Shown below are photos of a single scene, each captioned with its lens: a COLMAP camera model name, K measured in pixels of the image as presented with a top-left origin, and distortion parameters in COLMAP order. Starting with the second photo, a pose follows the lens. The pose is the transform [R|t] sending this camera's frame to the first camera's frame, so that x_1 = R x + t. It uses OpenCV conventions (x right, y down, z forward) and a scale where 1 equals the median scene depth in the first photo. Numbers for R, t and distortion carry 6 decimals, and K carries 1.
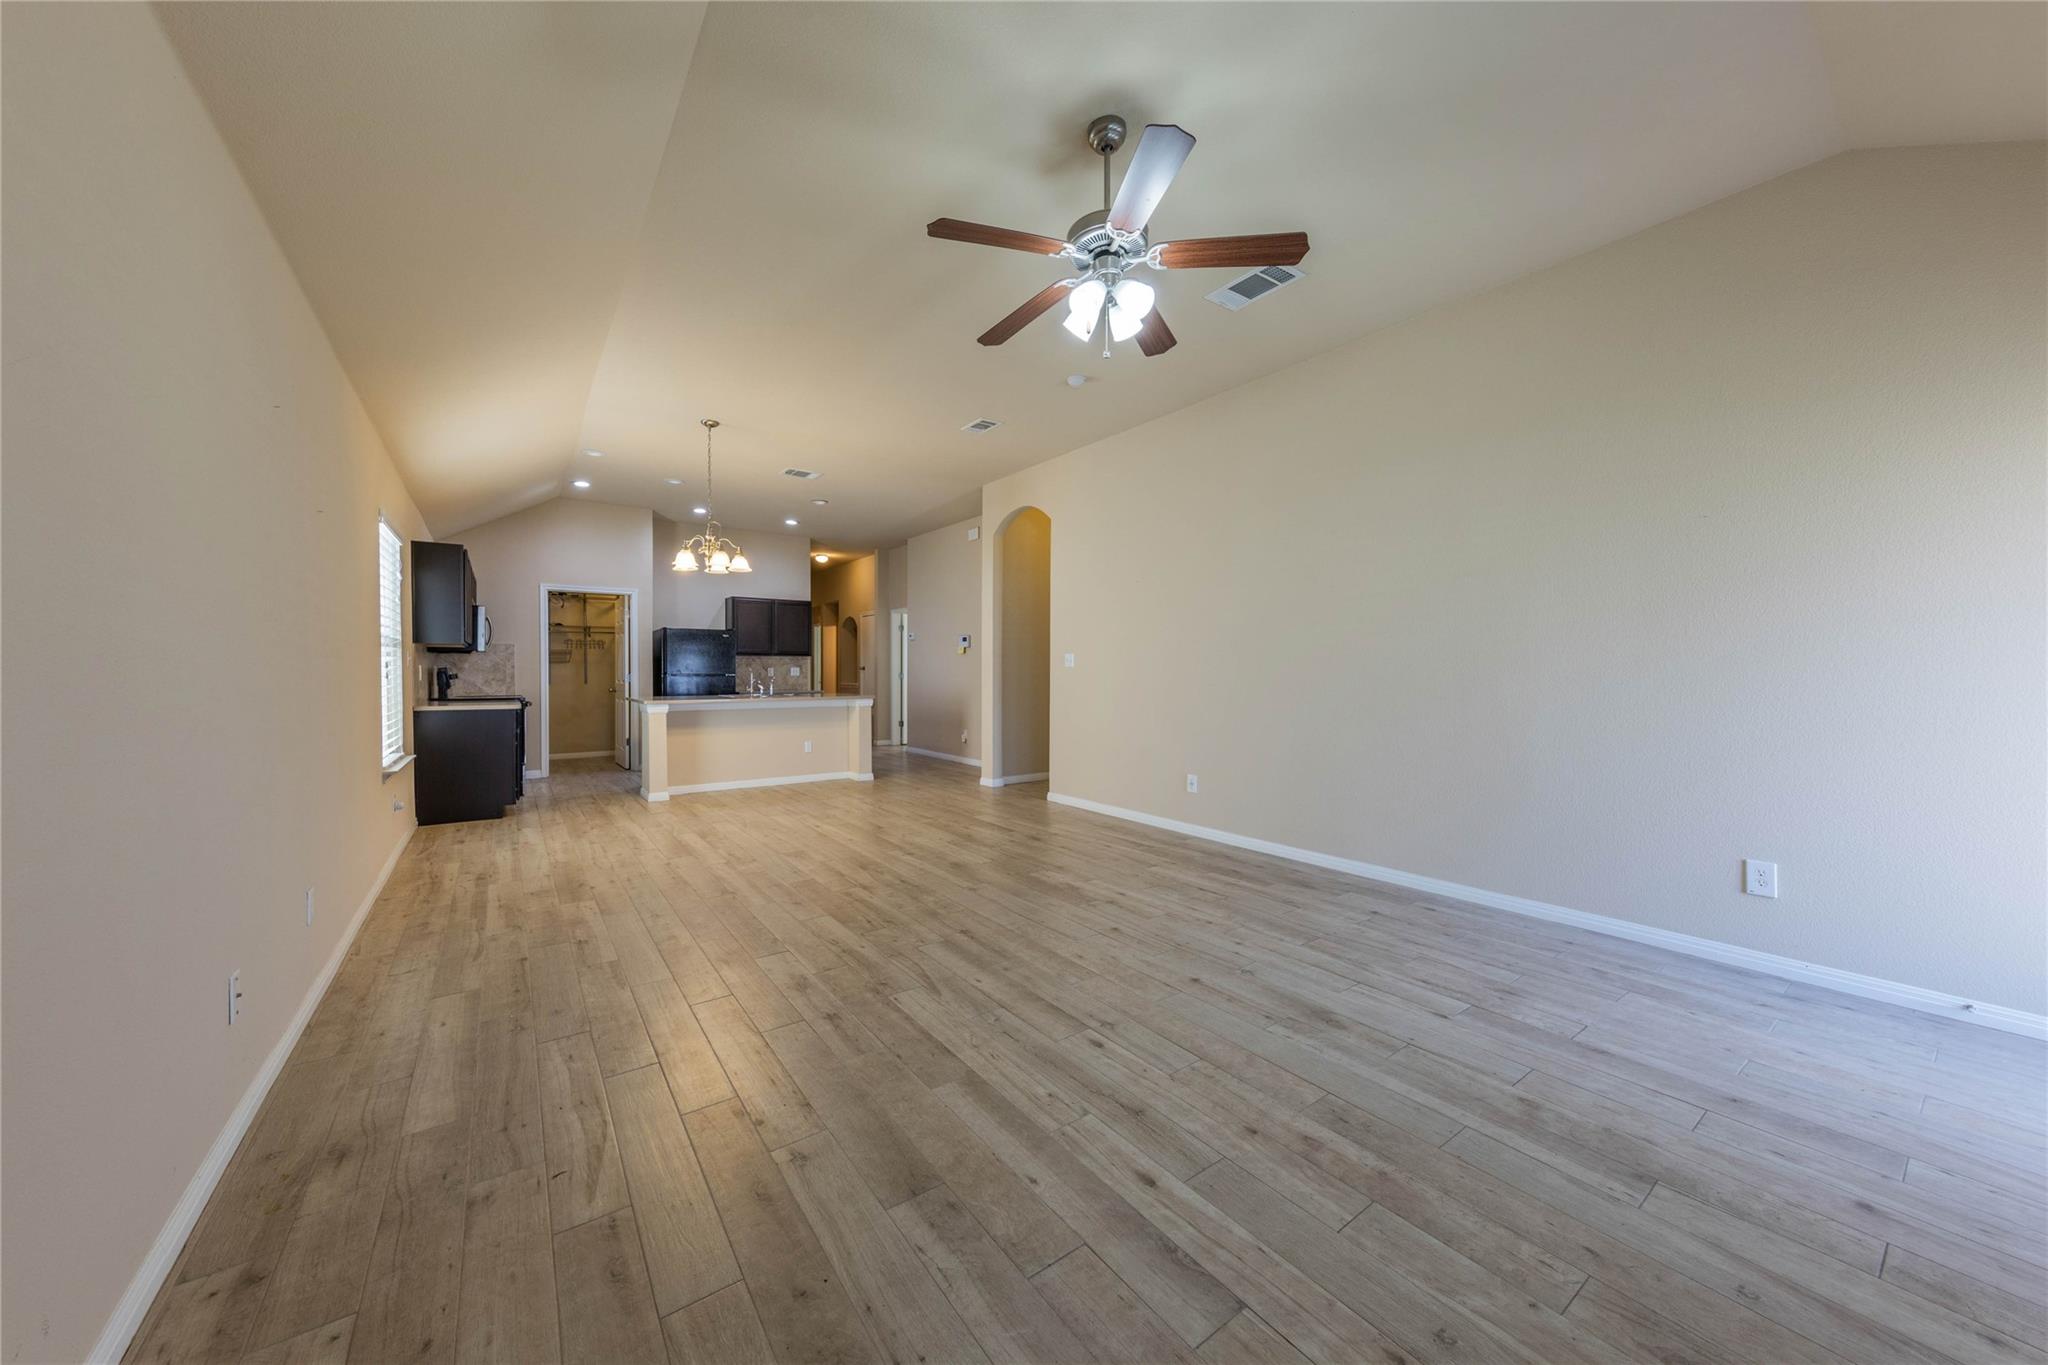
lens RADIAL K [[694.6, 0, 1024.0], [0, 694.6, 682.5], [0, 0, 1]] dist [-0.035406, 0.000003]
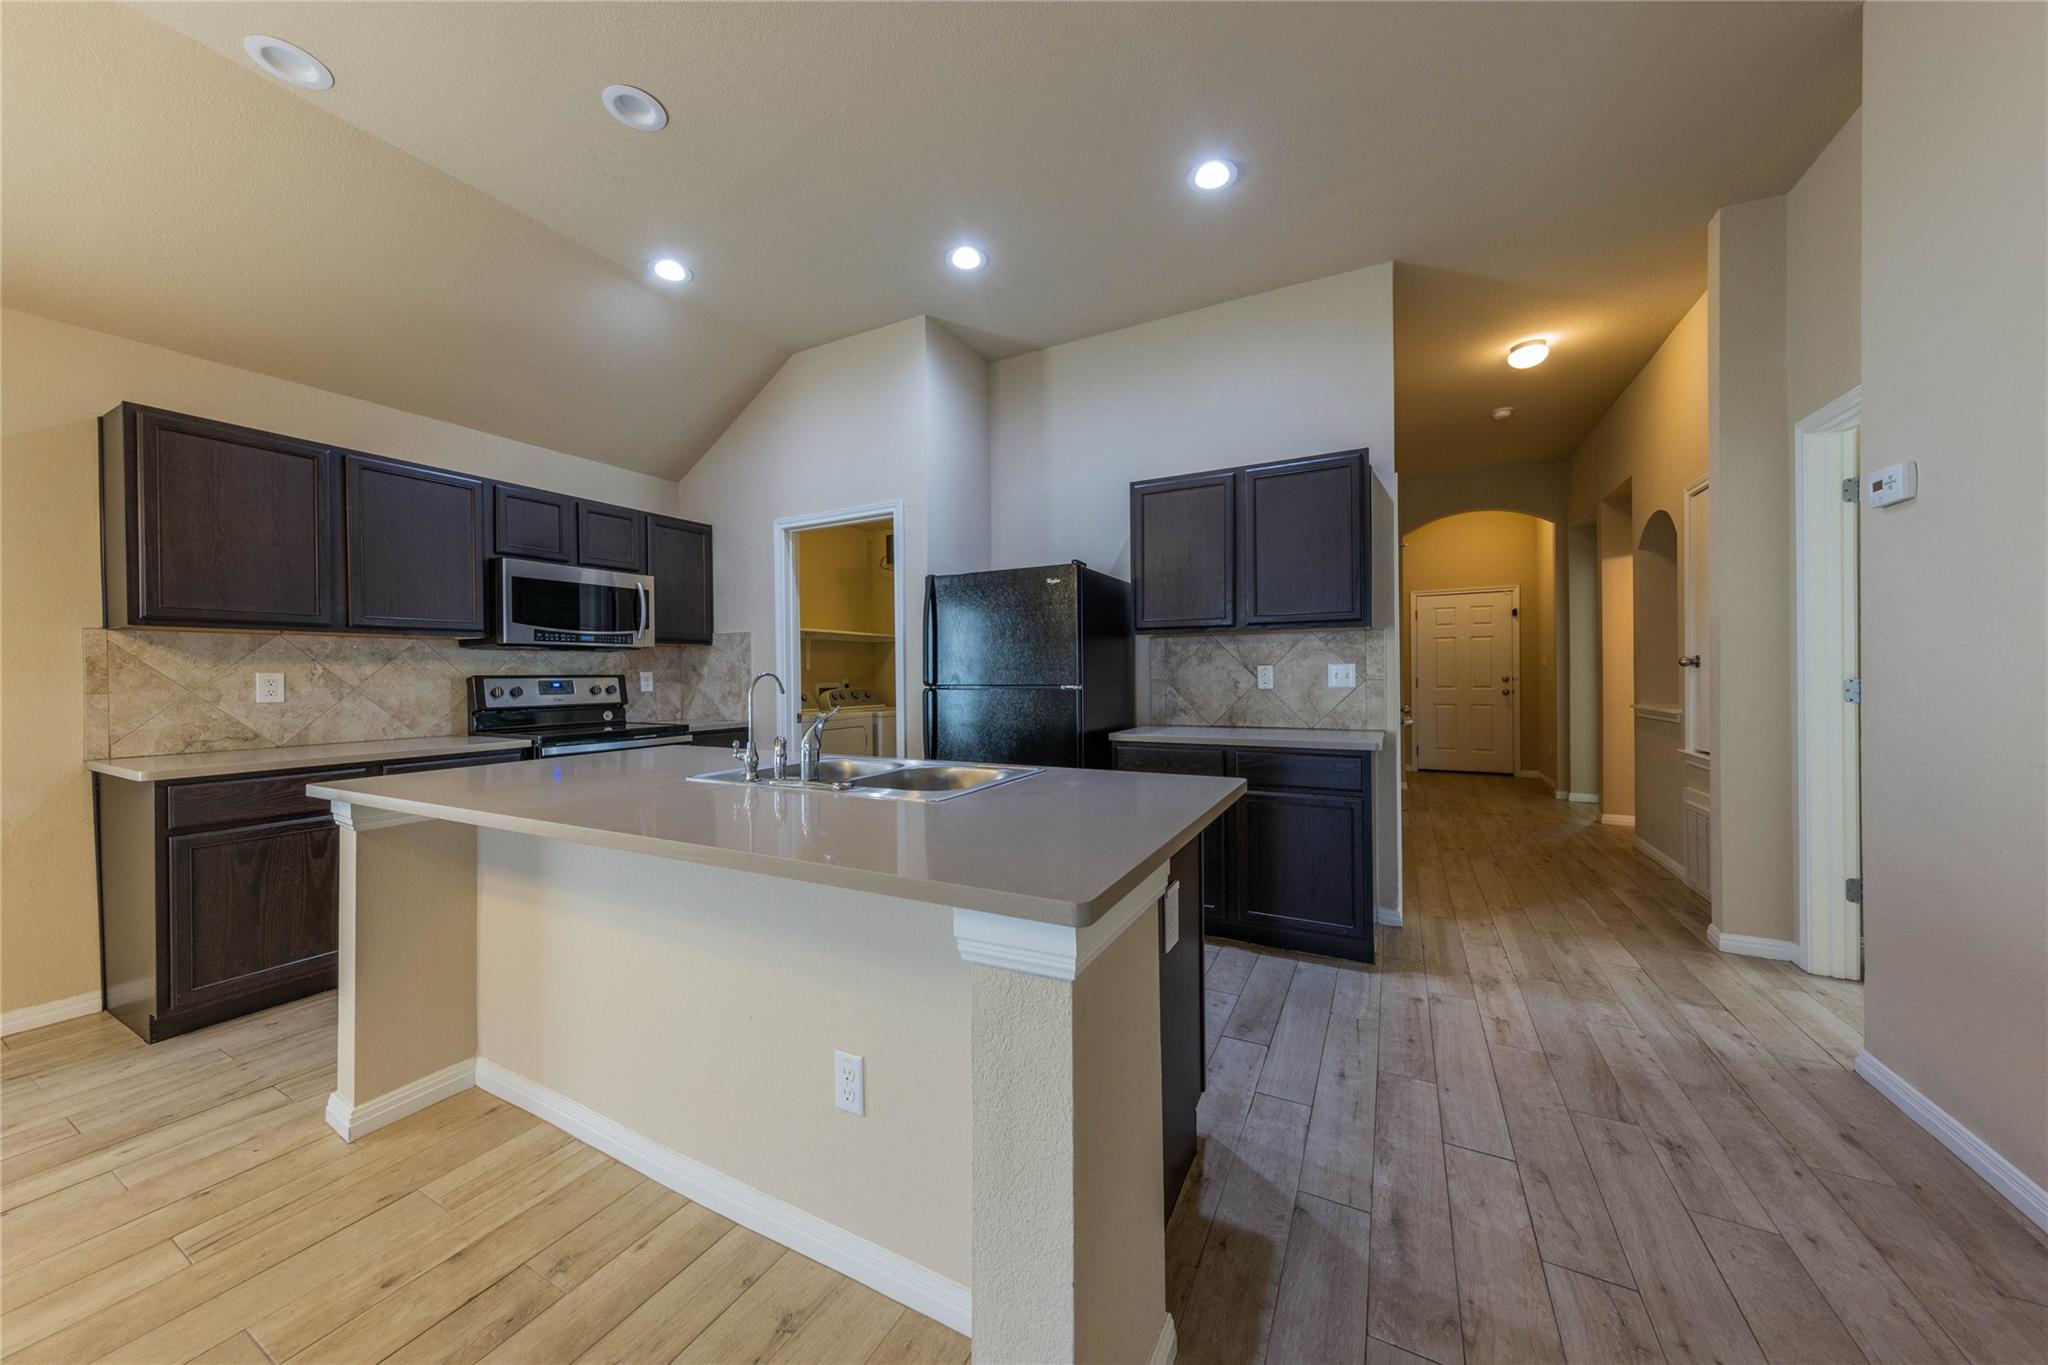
lens RADIAL K [[697.6, 0, 1022.8], [0, 697.6, 674.6], [0, 0, 1]] dist [0.006718, -0.000034]
pose [[0.410395, -0.004959, -0.911894, -0.092896], [-0.005669, 0.999952, -0.007990, -0.014185], [0.911890, 0.008449, 0.410347, 0.801780]]
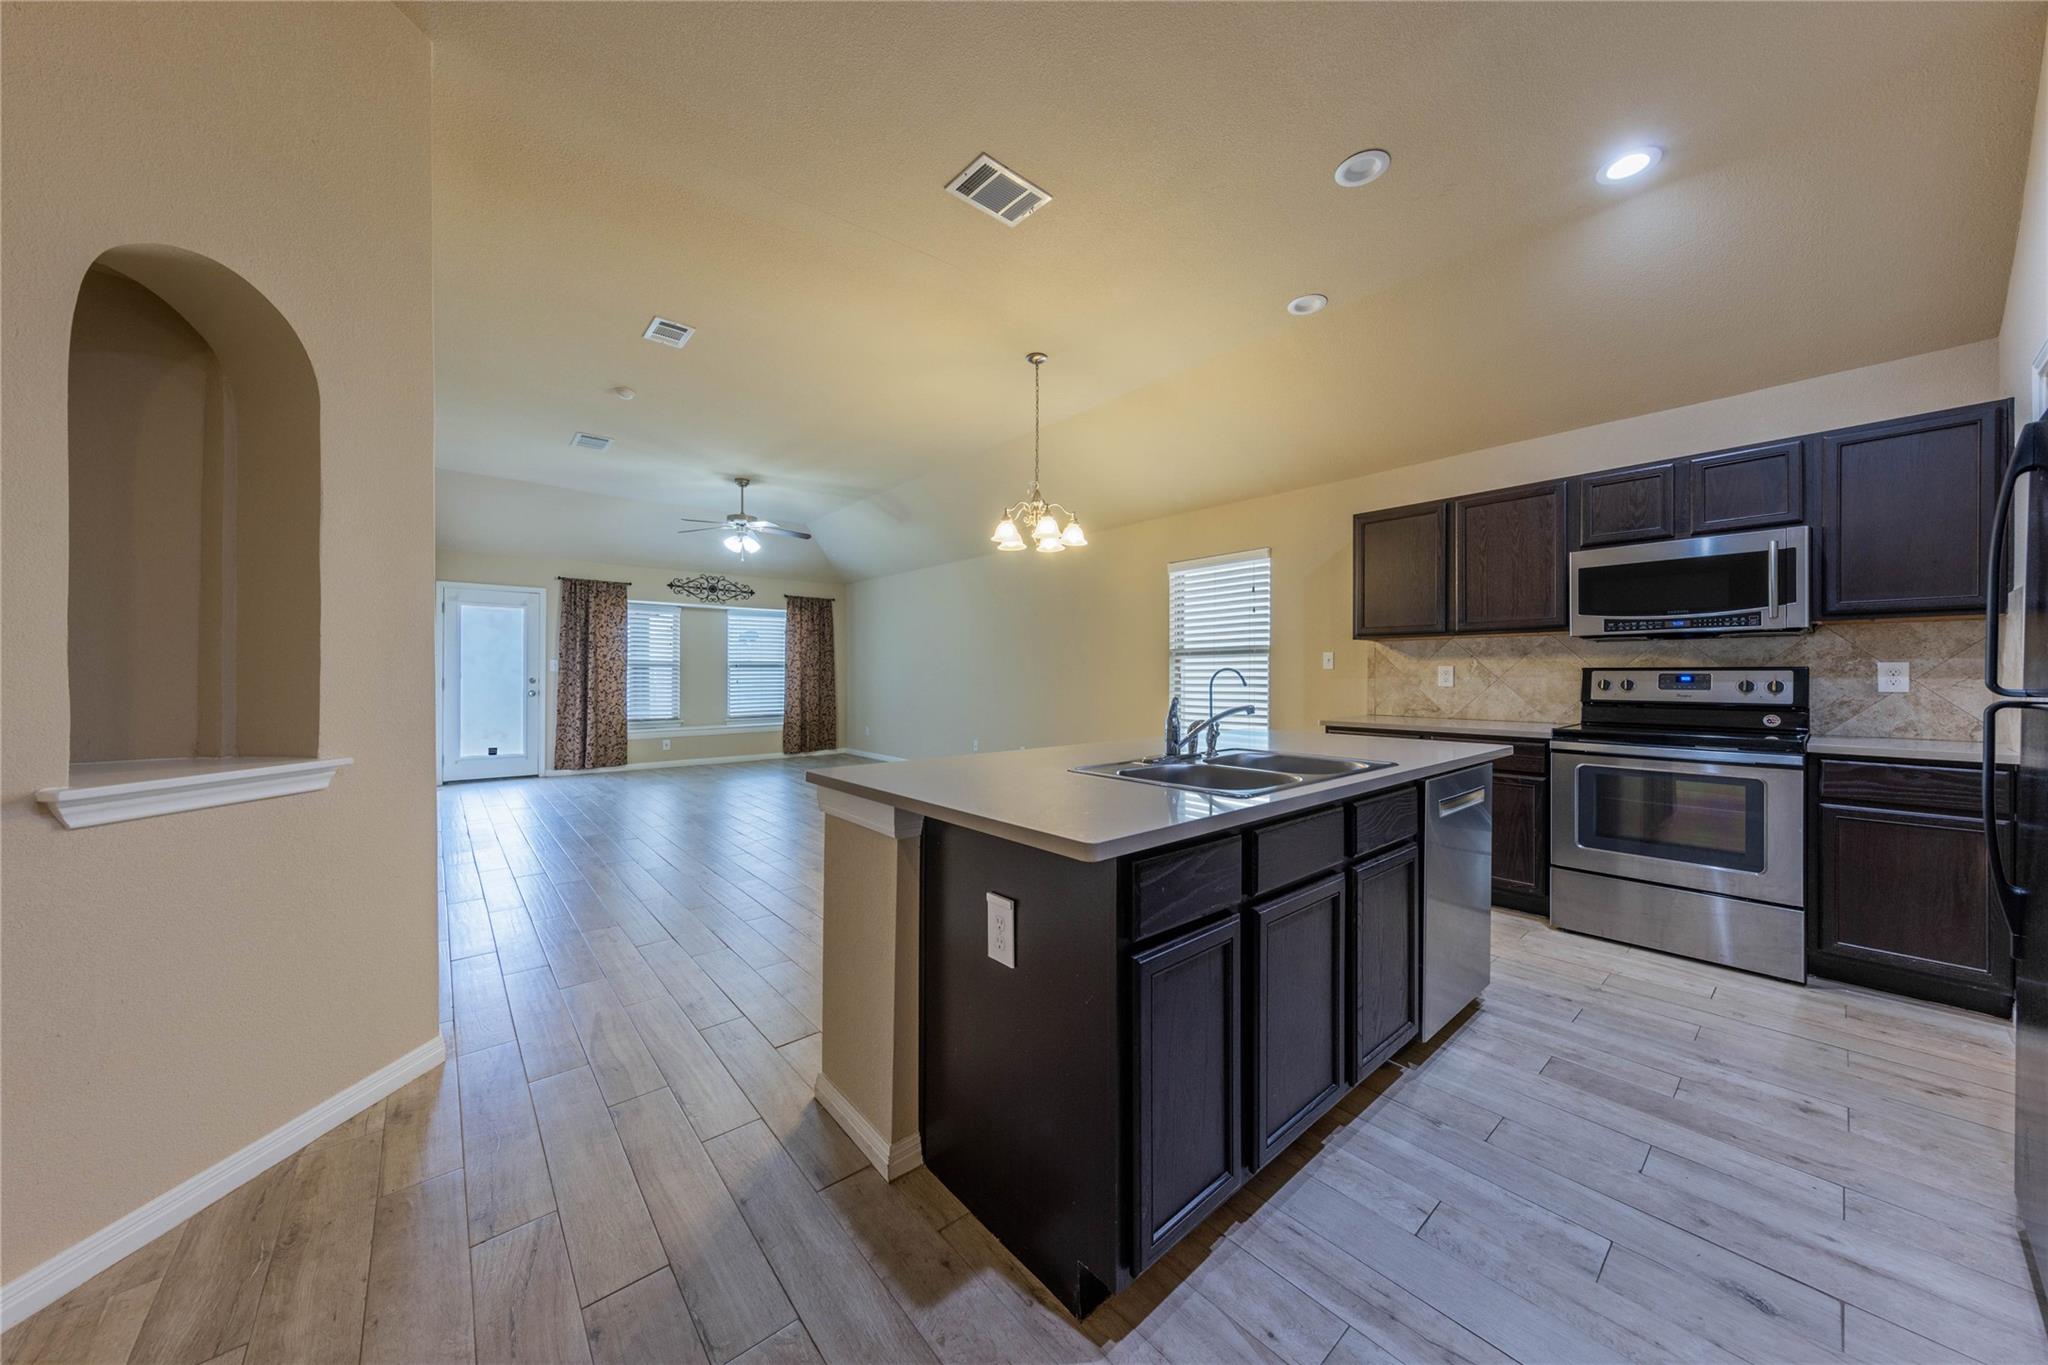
lens RADIAL K [[697.6, 0, 1022.8], [0, 697.6, 674.6], [0, 0, 1]] dist [0.006718, -0.000034]
pose [[-0.998896, -0.000560, -0.046979, -0.235823], [-0.001457, 0.999817, 0.019067, -0.018361], [0.046960, 0.019115, -0.998714, 1.072974]]
